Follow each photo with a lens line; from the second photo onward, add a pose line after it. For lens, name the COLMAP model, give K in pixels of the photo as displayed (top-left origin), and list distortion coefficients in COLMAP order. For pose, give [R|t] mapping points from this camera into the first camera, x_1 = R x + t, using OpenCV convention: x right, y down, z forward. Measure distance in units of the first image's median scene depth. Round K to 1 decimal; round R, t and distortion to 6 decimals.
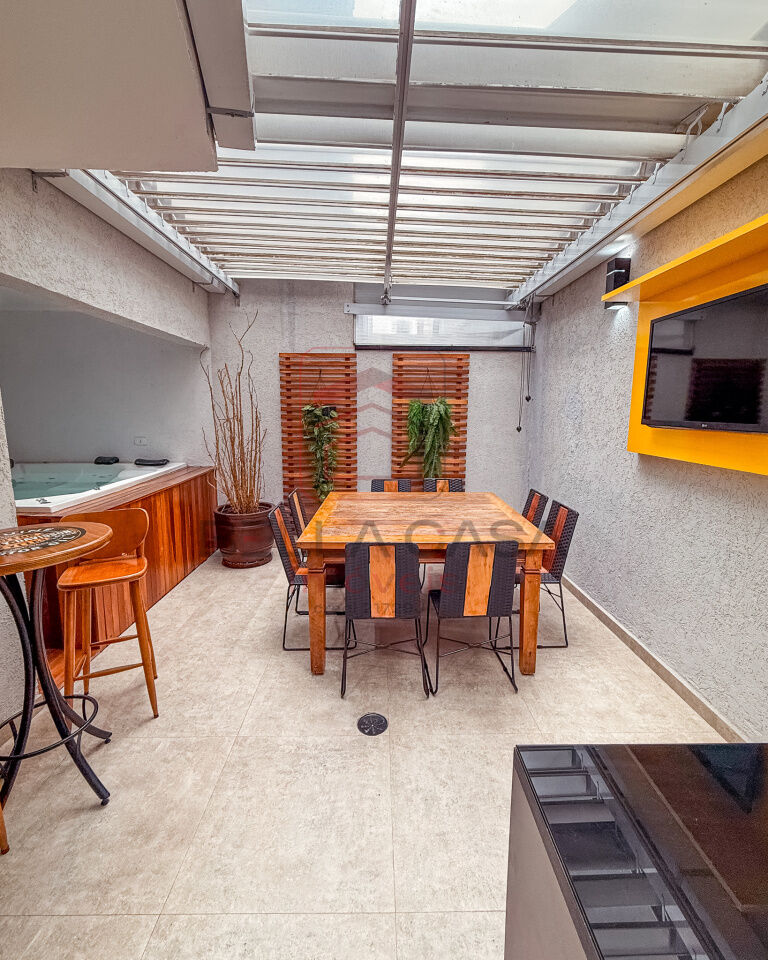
lens RADIAL K [[423.9, 0, 389.2], [0, 423.9, 463.8], [0, 0, 1]] dist [-0.000624, 0.000072]
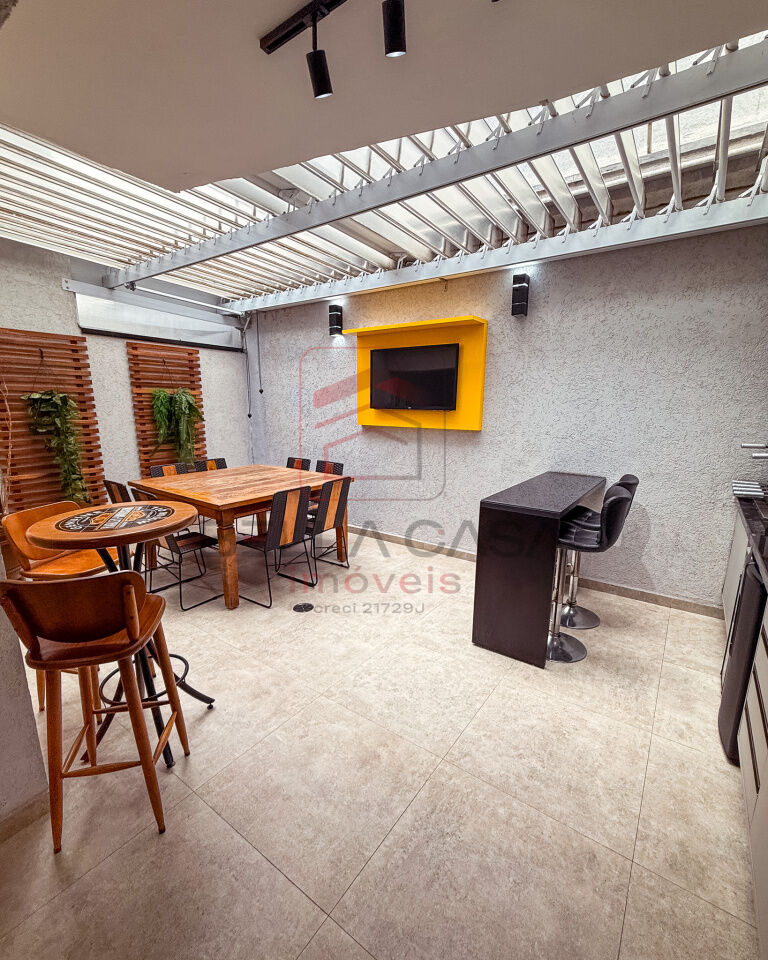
lens RADIAL K [[423.9, 0, 381.7], [0, 423.9, 483.0], [0, 0, 1]] dist [-0.000624, 0.000072]
pose [[0.598113, -0.146819, 0.787849, -0.465994], [0.099125, 0.989080, 0.109066, 0.017019], [-0.795258, 0.012862, 0.606134, -0.068826]]
